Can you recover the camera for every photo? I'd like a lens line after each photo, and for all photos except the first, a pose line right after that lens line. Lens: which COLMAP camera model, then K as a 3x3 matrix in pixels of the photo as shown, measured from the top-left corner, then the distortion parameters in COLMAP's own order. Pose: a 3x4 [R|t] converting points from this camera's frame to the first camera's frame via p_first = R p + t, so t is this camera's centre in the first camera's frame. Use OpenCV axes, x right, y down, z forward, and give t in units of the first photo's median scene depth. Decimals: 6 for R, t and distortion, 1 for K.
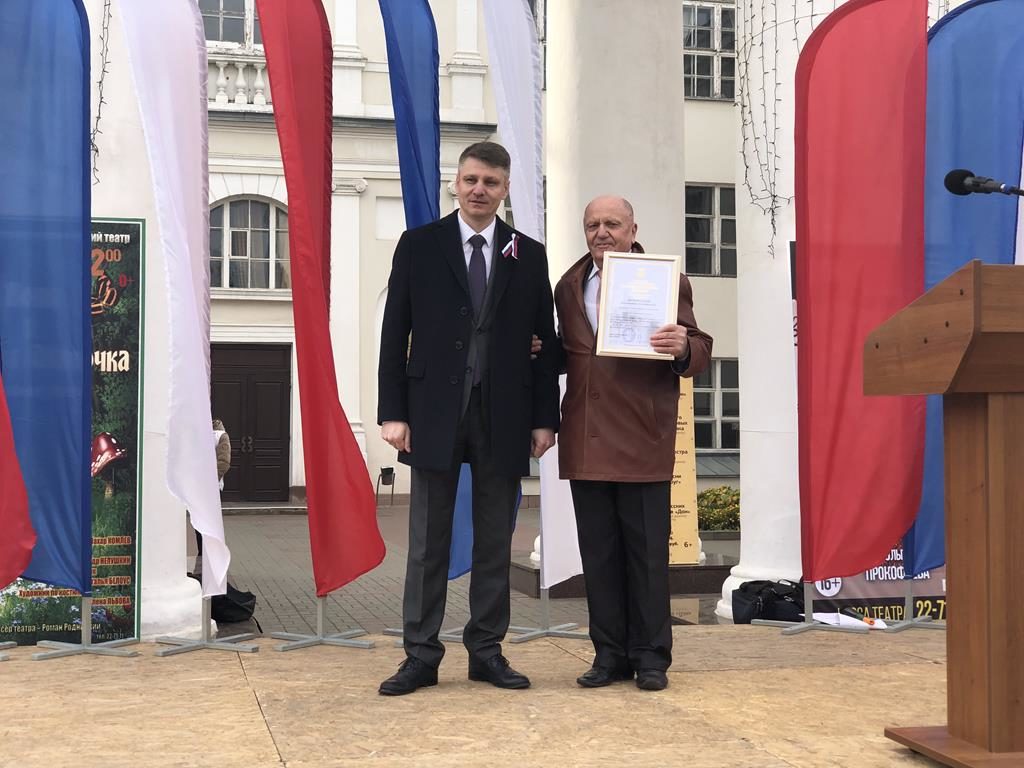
lens RADIAL K [[1541.1, 0, 490.7], [0, 1541.1, 386.7], [0, 0, 1]] dist [0.073900, 0.000000]
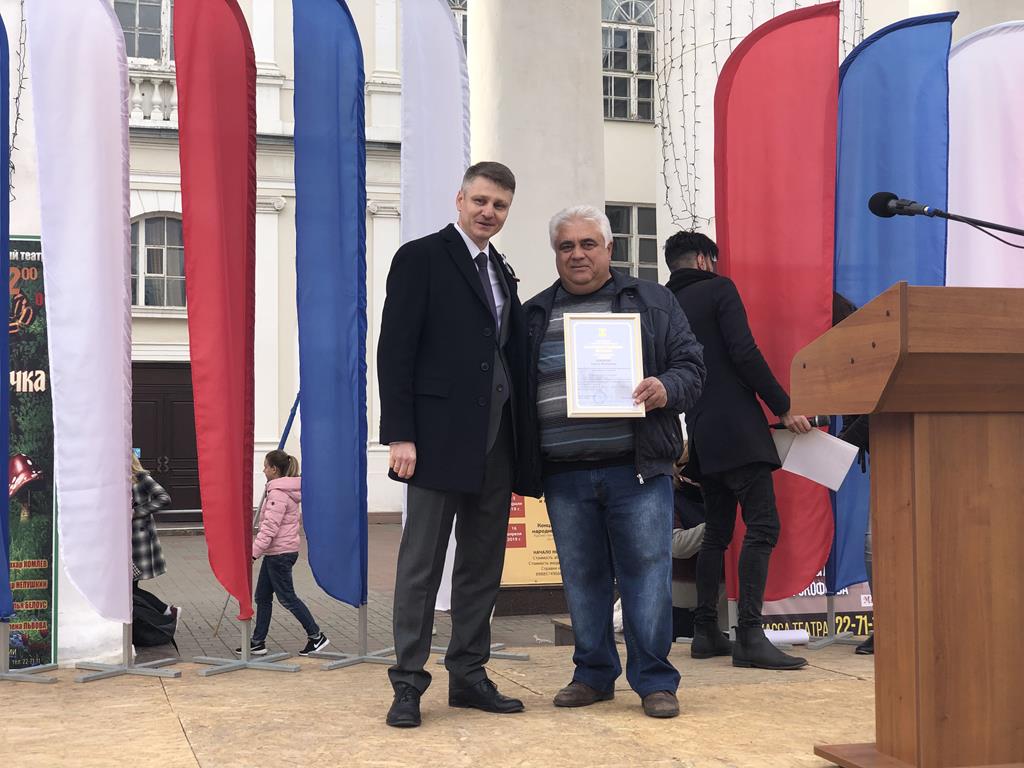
lens RADIAL K [[1541.1, 0, 493.1], [0, 1541.1, 381.9], [0, 0, 1]] dist [0.073900, 0.000000]
pose [[0.998498, -0.001555, 0.054764, -0.004154], [0.002372, 0.999887, -0.014865, -0.000677], [-0.054735, 0.014972, 0.998389, 0.002132]]
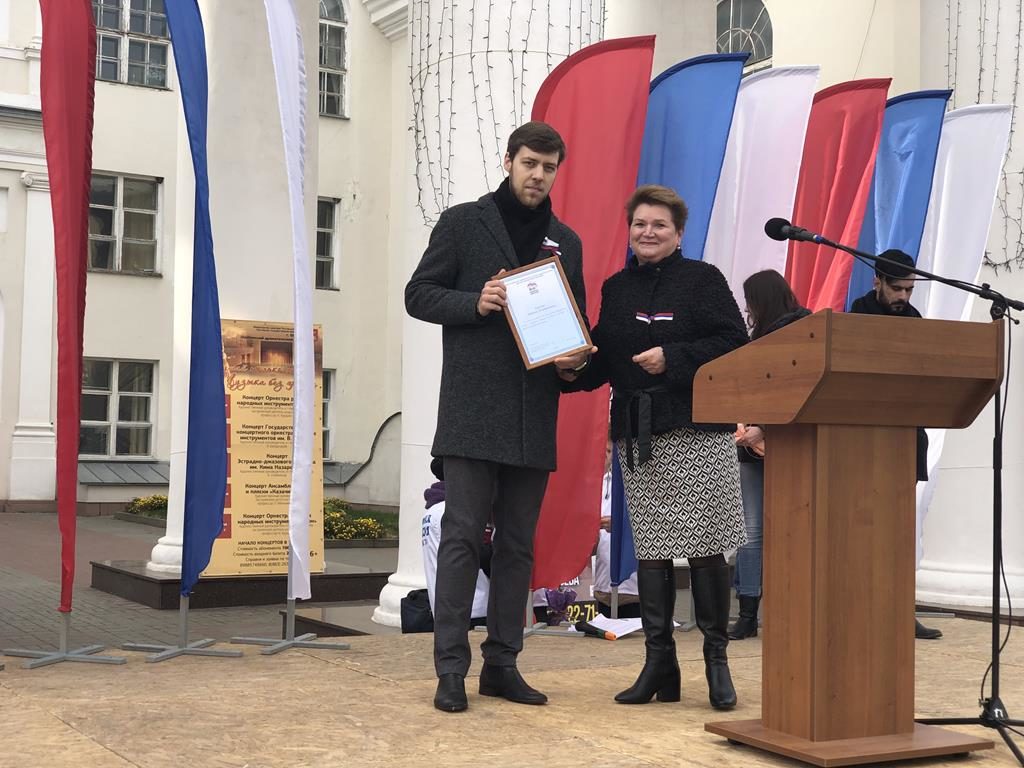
lens RADIAL K [[1541.1, 0, 510.7], [0, 1541.1, 374.9], [0, 0, 1]] dist [0.073900, 0.000000]
pose [[0.952058, 0.035478, 0.303853, -0.107824], [-0.031694, 0.999347, -0.017377, -0.002207], [-0.304271, 0.006913, 0.952560, -0.004689]]
